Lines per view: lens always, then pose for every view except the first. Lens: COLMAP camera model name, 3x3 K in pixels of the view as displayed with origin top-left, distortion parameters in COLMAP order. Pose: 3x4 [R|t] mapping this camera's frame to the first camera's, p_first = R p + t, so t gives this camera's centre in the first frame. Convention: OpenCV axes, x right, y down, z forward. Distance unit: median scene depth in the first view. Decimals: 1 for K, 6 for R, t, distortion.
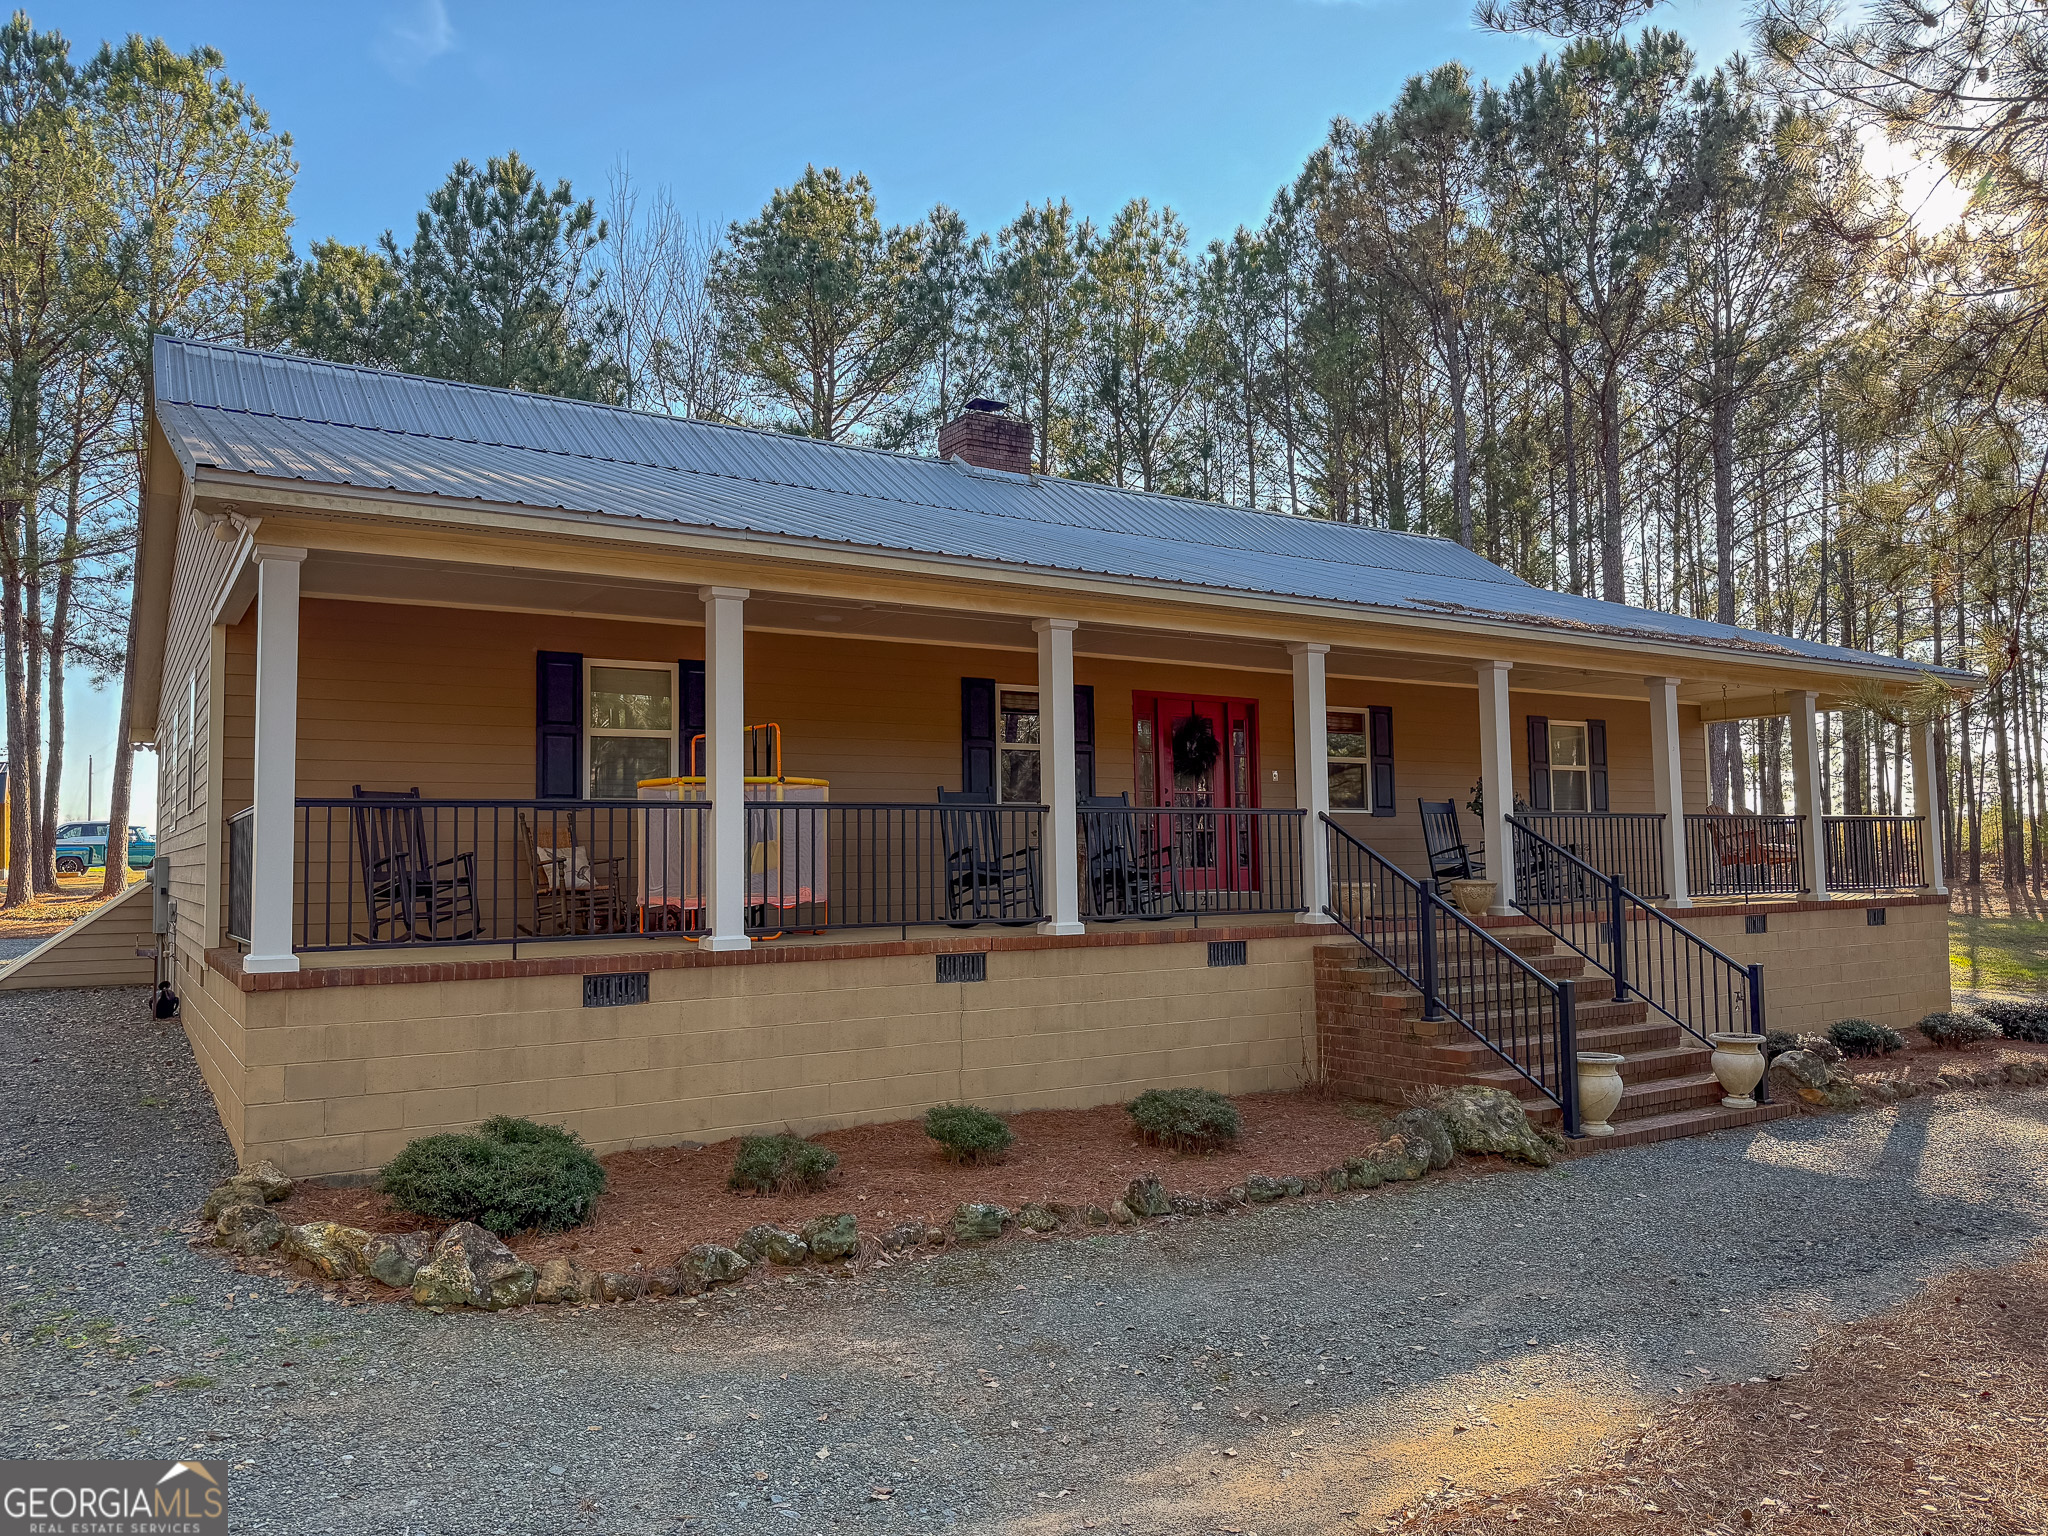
lens RADIAL K [[1440.8, 0, 1024.0], [0, 1440.8, 768.0], [0, 0, 1]] dist [-0.000497, 0.003700]
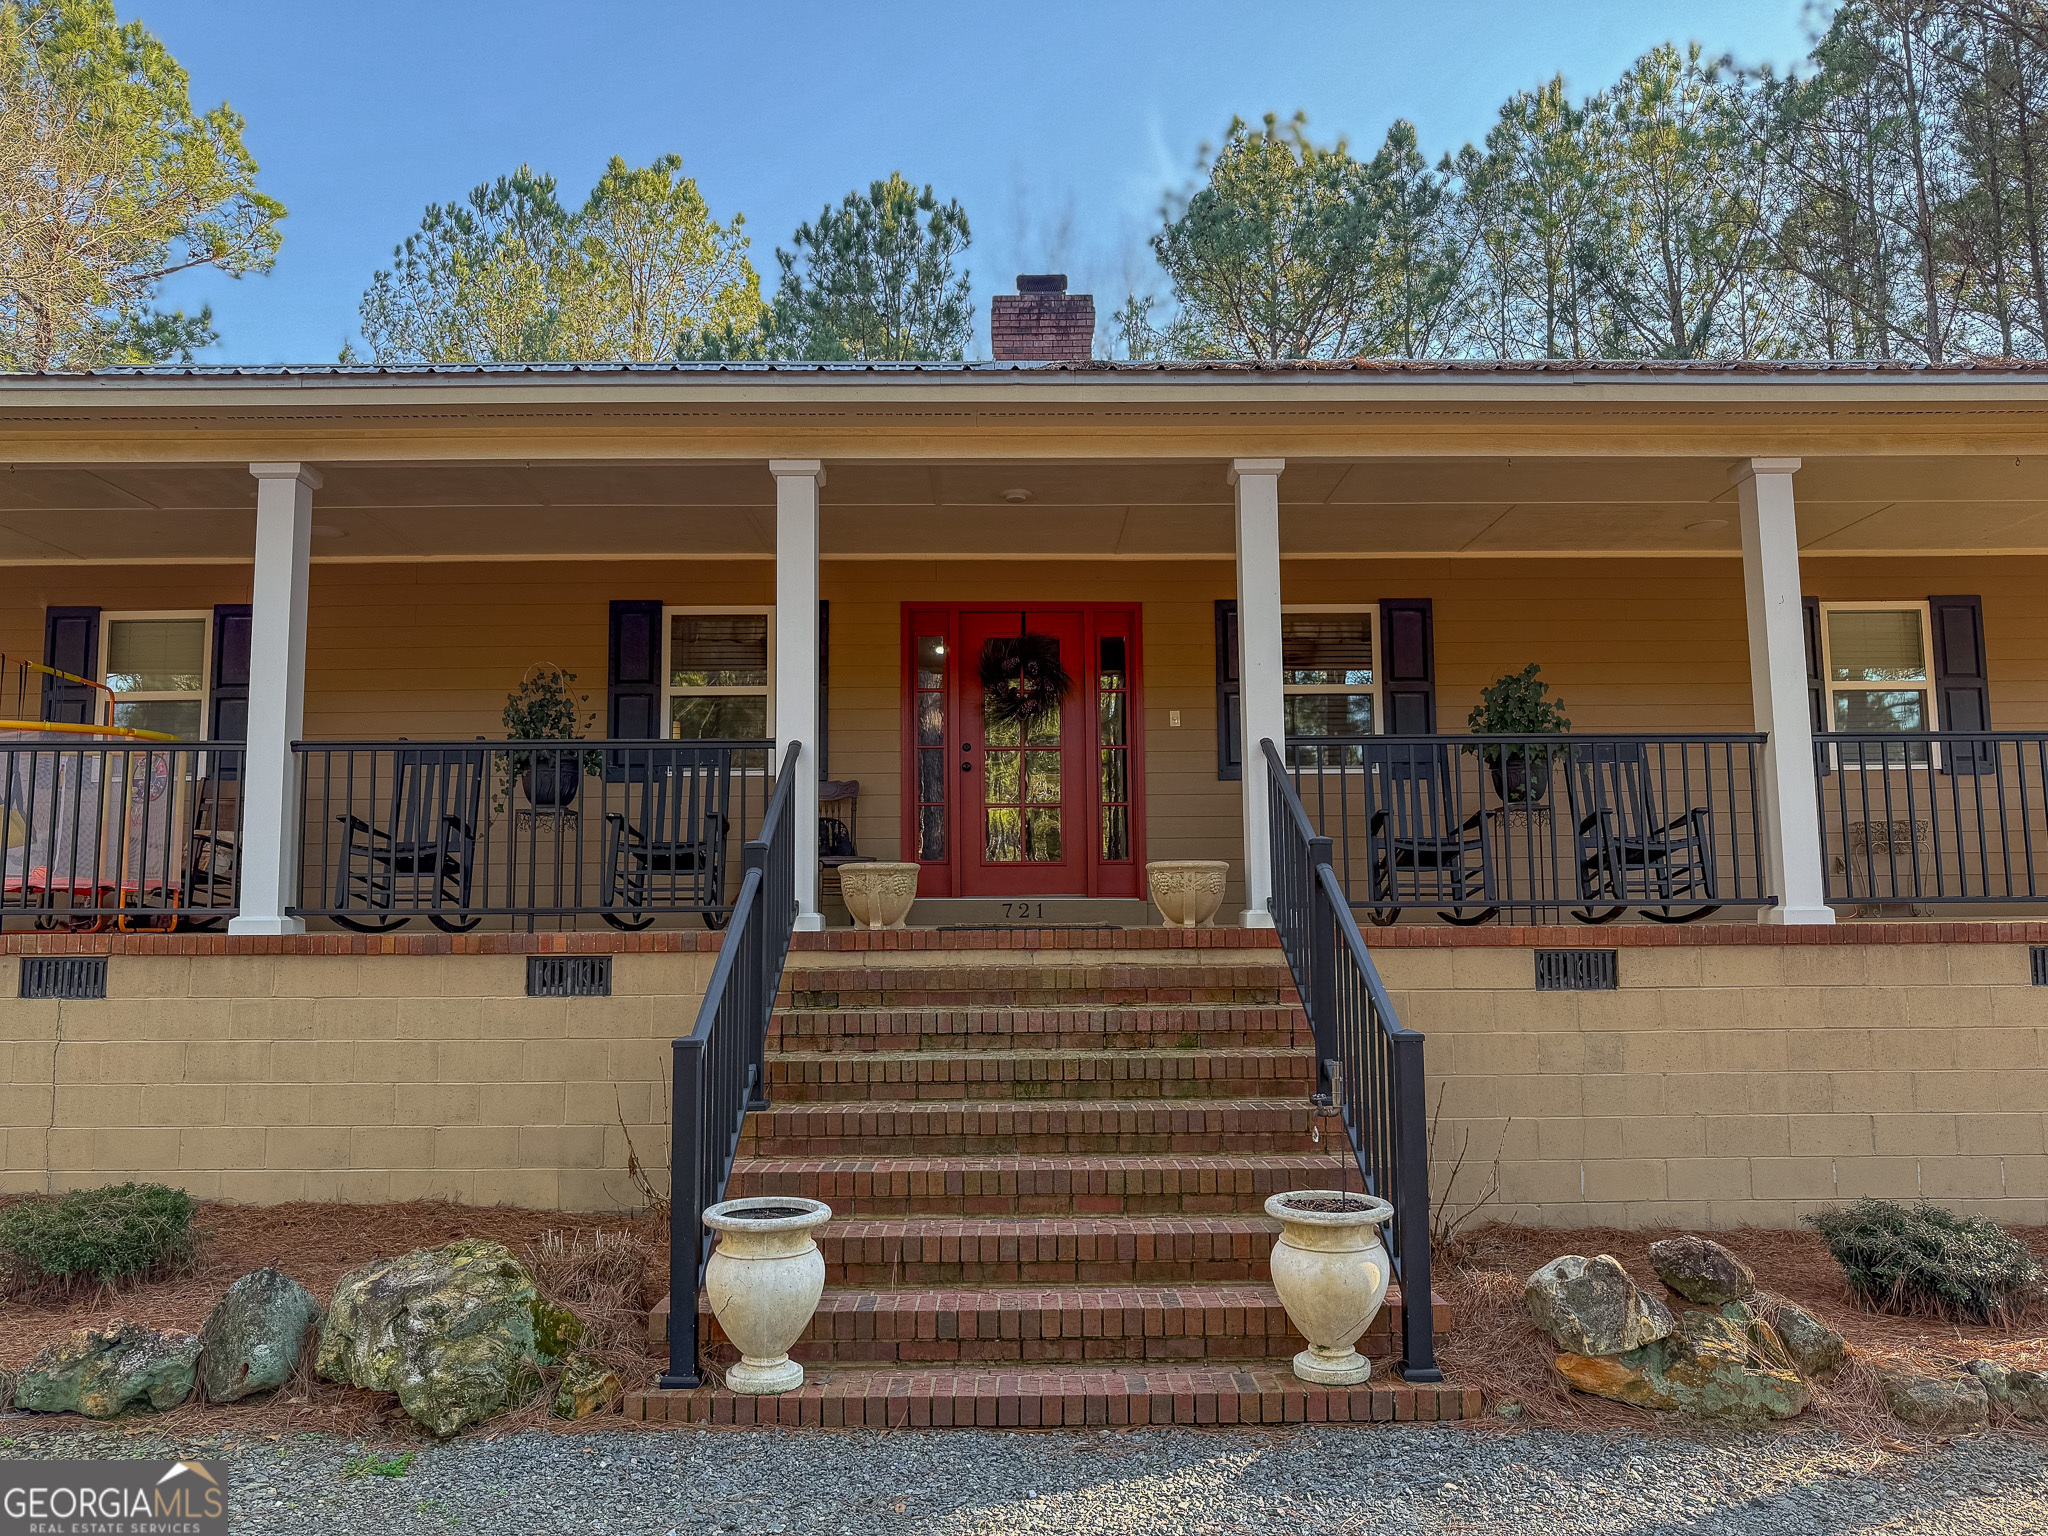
lens RADIAL K [[1454.0, 0, 1024.0], [0, 1454.0, 768.0], [0, 0, 1]] dist [-0.024937, -0.000550]
pose [[0.850475, -0.047688, -0.523849, 0.566731], [0.030903, 0.998692, -0.040744, 0.064375], [0.525107, 0.018463, 0.850836, 0.519275]]
